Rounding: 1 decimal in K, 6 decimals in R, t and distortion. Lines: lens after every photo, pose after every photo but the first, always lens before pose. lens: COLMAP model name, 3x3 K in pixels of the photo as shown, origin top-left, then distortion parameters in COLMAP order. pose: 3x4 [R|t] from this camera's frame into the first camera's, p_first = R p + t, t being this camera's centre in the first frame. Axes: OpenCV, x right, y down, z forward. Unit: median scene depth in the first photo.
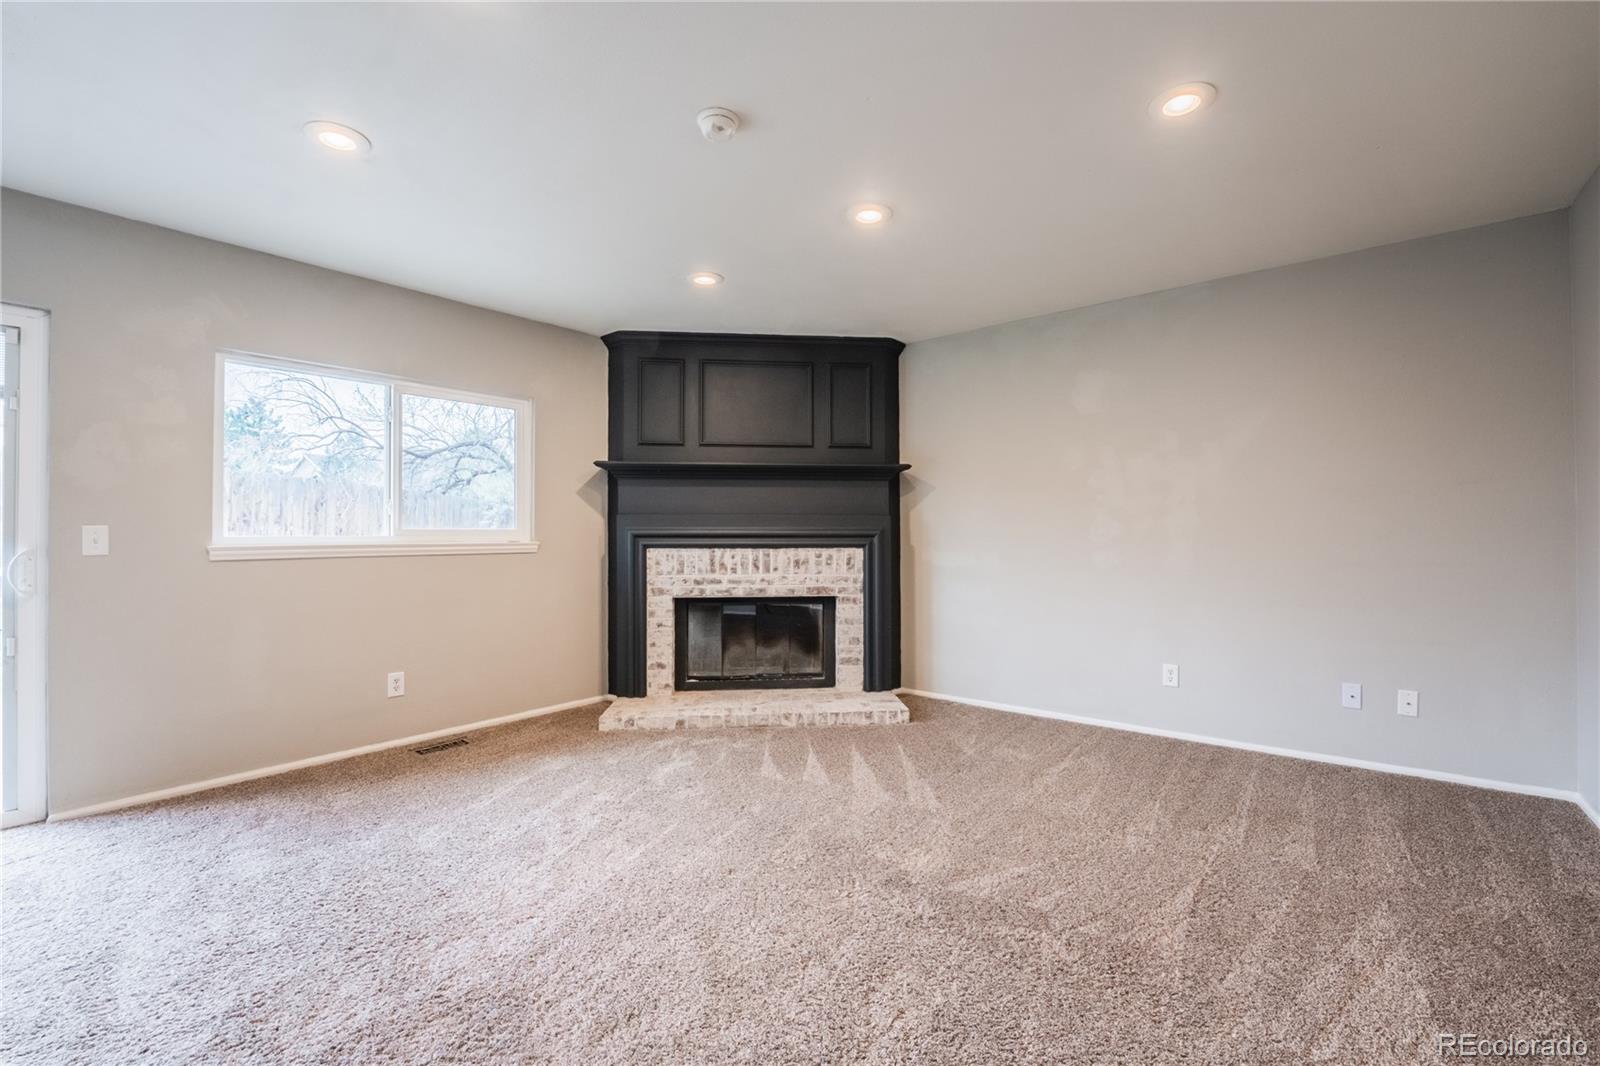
lens RADIAL K [[668.2, 0, 800.0], [0, 668.2, 533.0], [0, 0, 1]] dist [-0.021390, 0.000363]
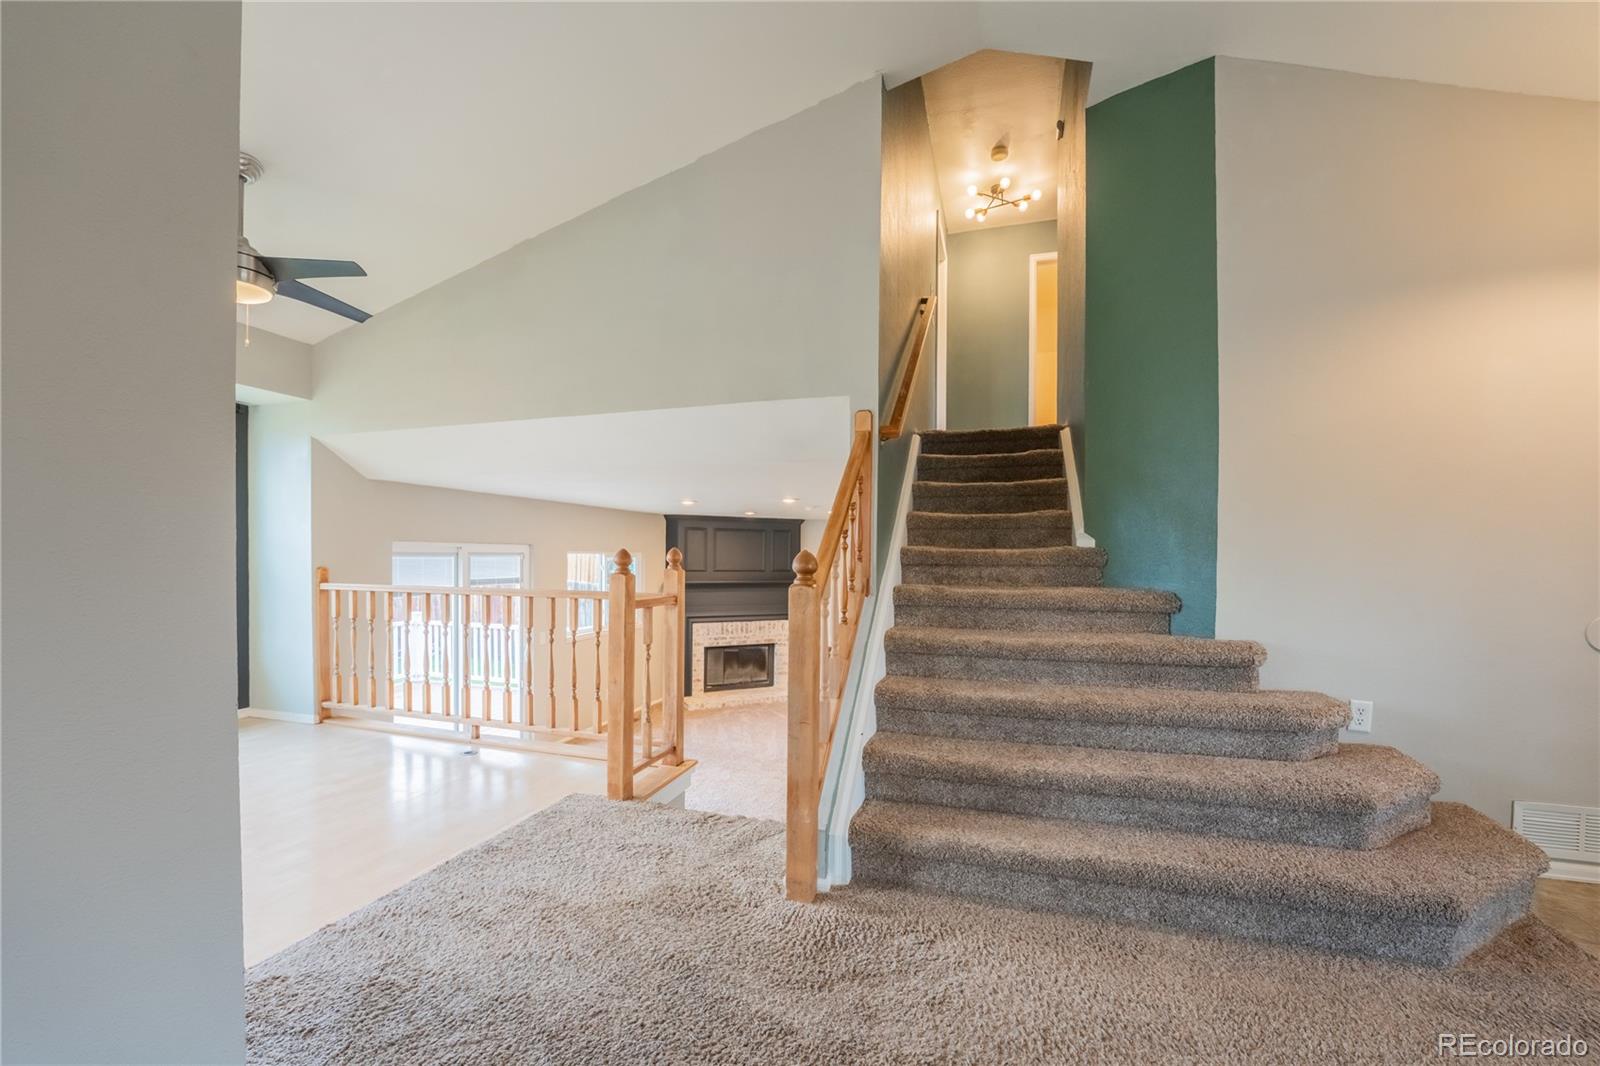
lens RADIAL K [[654.0, 0, 792.4], [0, 654.0, 564.8], [0, 0, 1]] dist [-0.030520, 0.000127]
pose [[0.929086, 0.007478, 0.369788, -0.673171], [-0.014838, 0.999744, 0.017065, -0.190383], [-0.369565, -0.021342, 0.928960, -0.942767]]
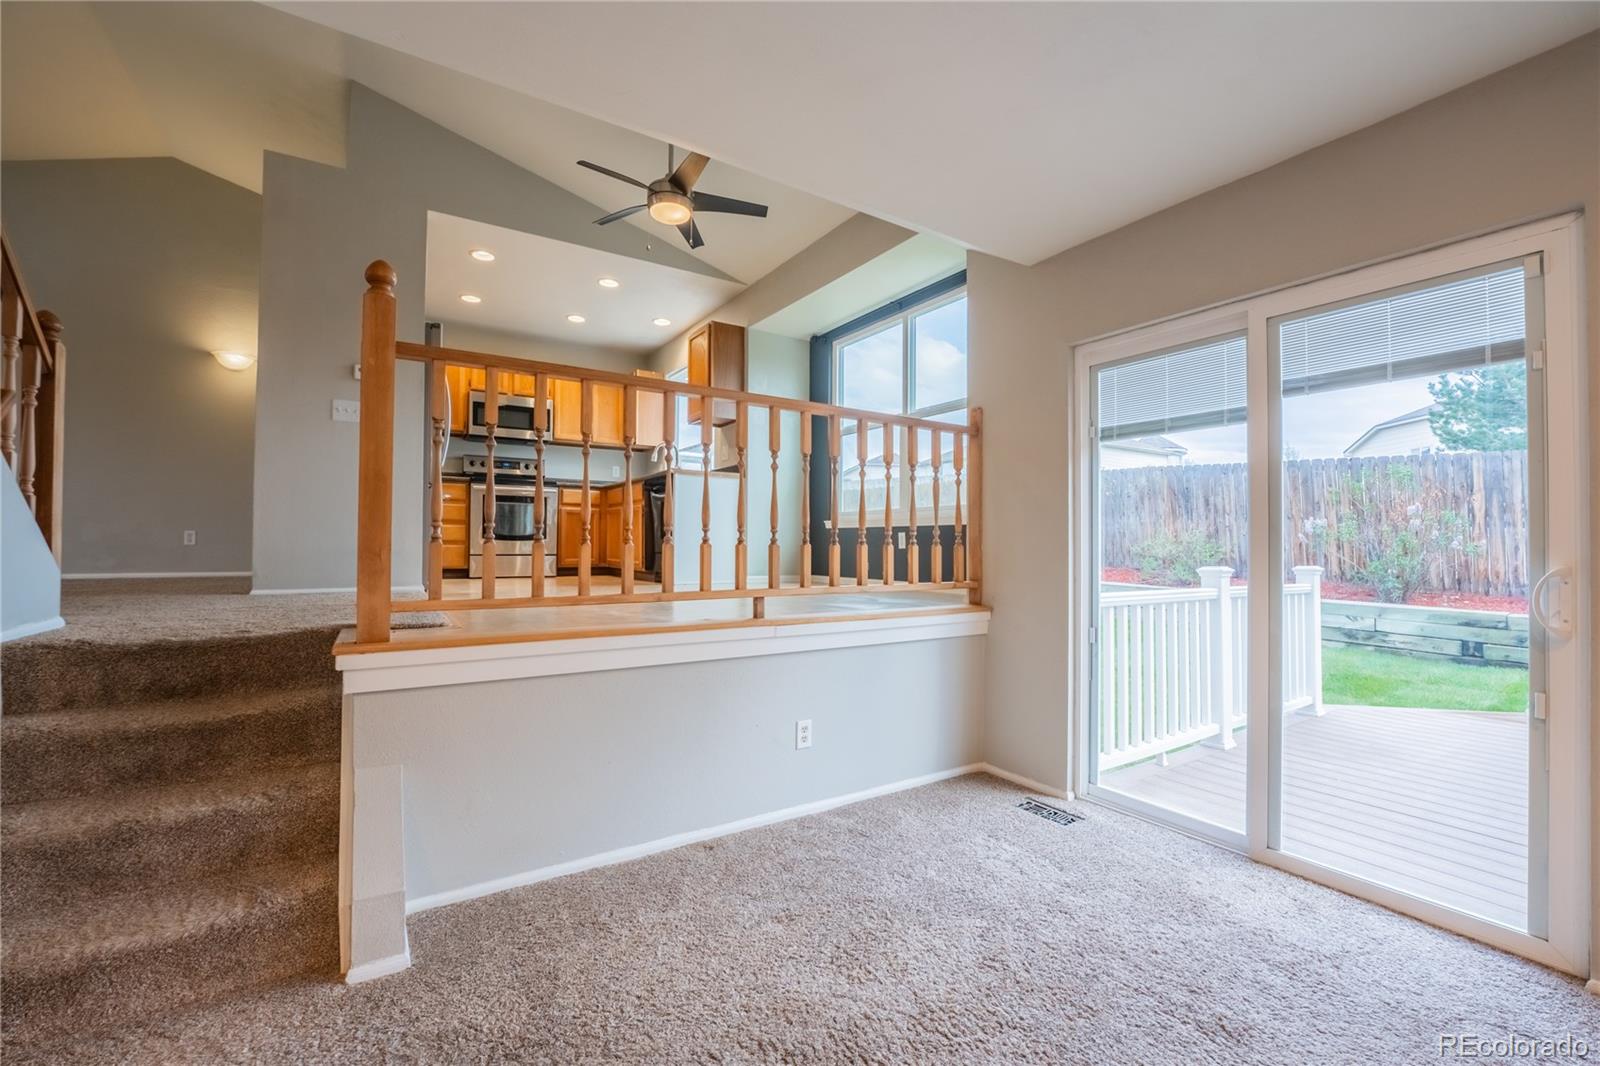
lens RADIAL K [[655.4, 0, 791.9], [0, 655.4, 537.1], [0, 0, 1]] dist [-0.023700, -0.000057]
pose [[-0.309947, -0.008992, -0.950711, -0.177340], [-0.001390, 0.999958, -0.009004, -0.000942], [0.950753, -0.001469, -0.309946, 0.250257]]
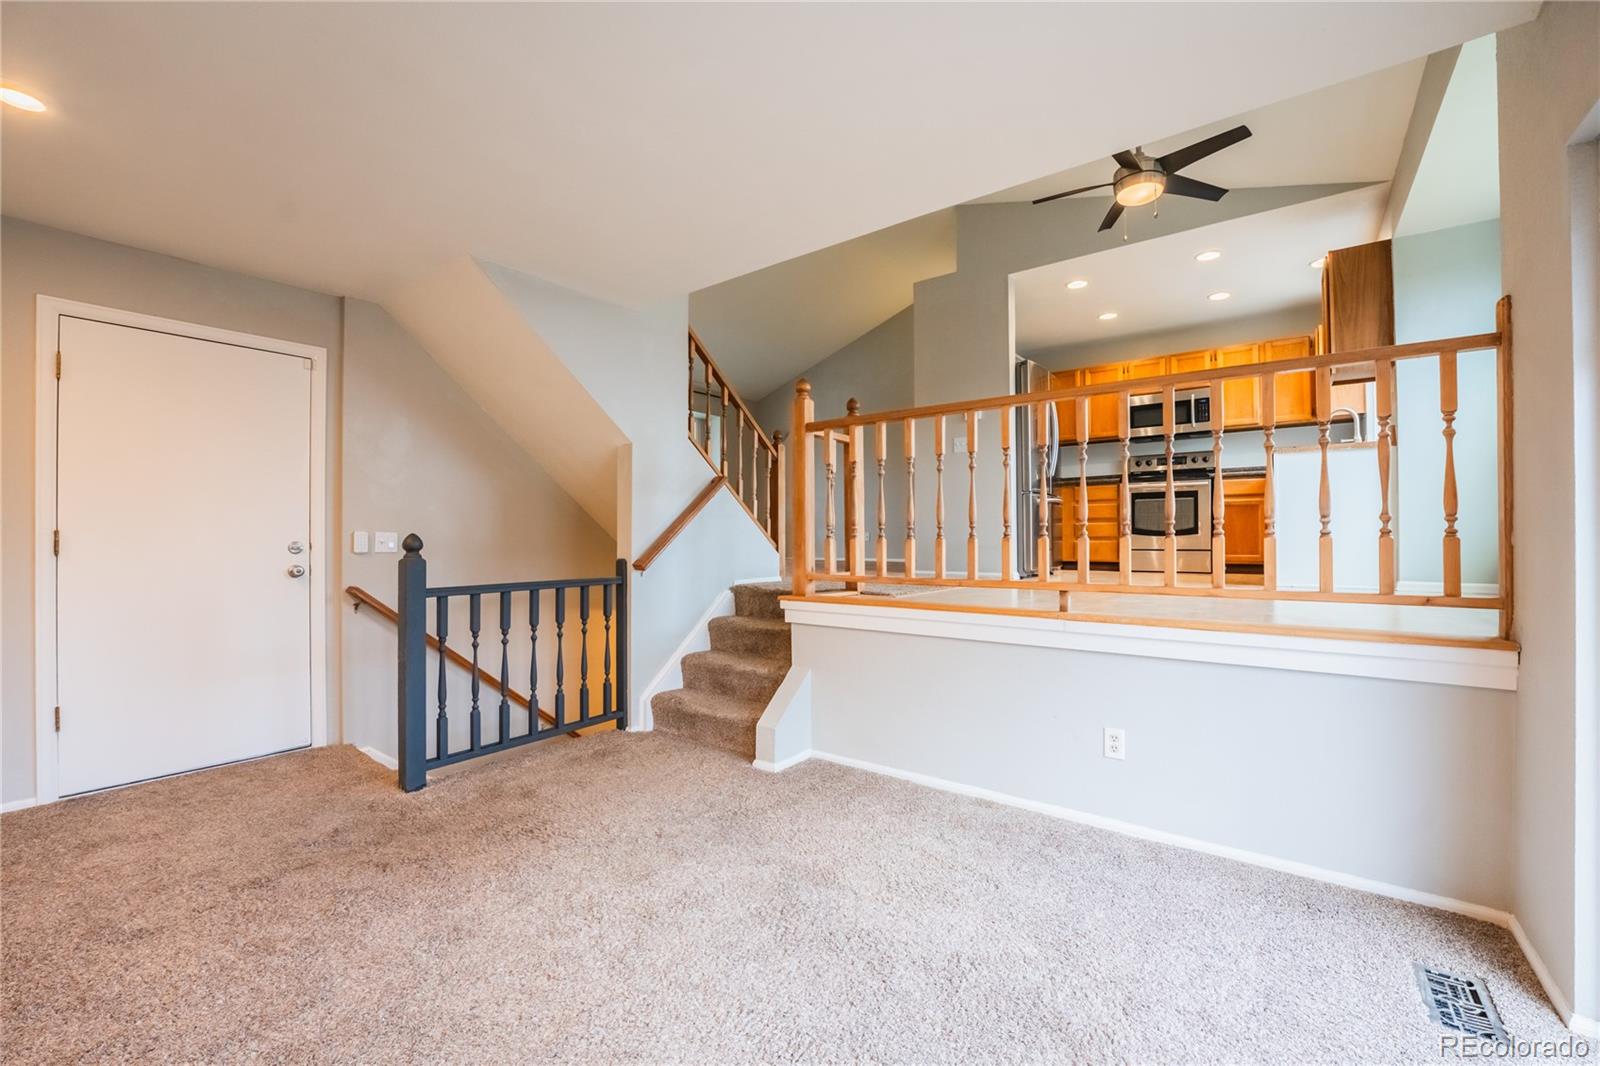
lens RADIAL K [[649.6, 0, 800.0], [0, 649.6, 533.0], [0, 0, 1]] dist [-0.020984, 0.000735]
pose [[-0.999307, 0.007256, -0.036519, -0.479299], [0.007762, 0.999876, -0.013736, 0.001724], [0.036415, -0.014009, -0.999239, 0.627227]]
